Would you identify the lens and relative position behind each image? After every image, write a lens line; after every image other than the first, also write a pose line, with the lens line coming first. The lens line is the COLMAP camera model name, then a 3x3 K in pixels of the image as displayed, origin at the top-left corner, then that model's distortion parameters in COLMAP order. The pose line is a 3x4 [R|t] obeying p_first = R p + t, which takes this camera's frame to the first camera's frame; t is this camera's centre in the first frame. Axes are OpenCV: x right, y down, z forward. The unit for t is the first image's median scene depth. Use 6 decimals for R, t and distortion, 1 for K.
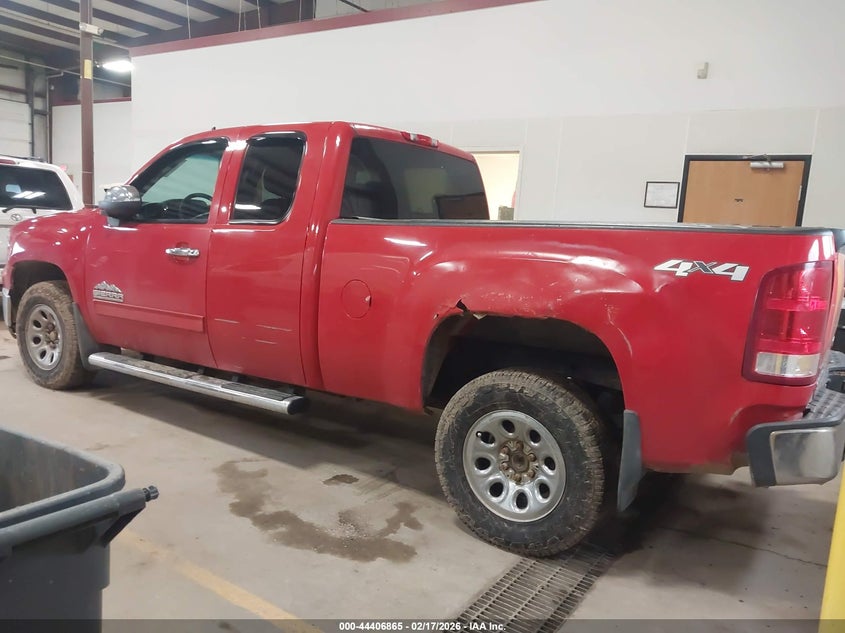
lens RADIAL K [[696.0, 0, 422.5], [0, 696.0, 316.5], [0, 0, 1]] dist [-0.193845, 0.001222]
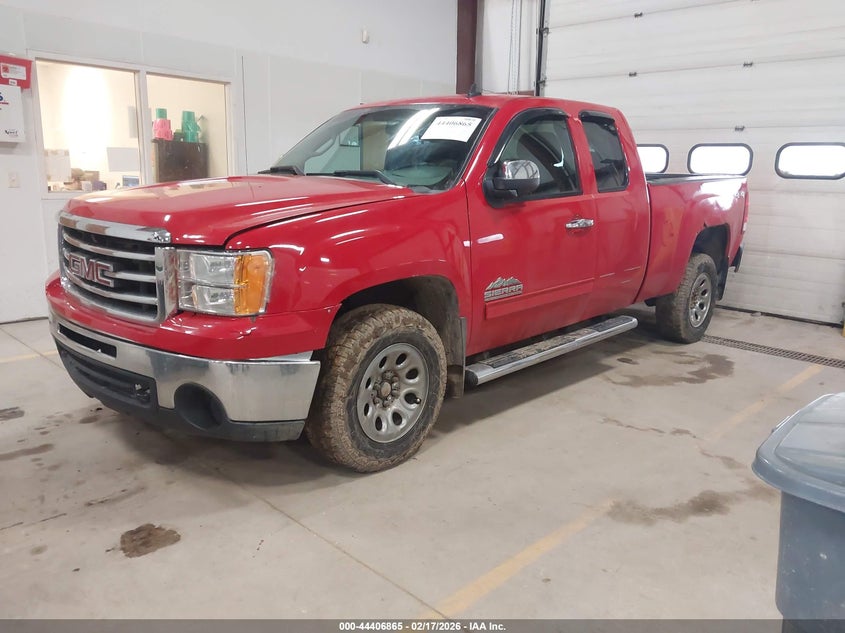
lens RADIAL K [[668.1, 0, 422.5], [0, 668.1, 316.5], [0, 0, 1]] dist [0.004149, -0.085194]
pose [[0.222179, -0.233039, 0.946747, -1.491697], [0.176982, 0.964525, 0.195881, -0.213595], [-0.958809, 0.124037, 0.255541, 0.989668]]
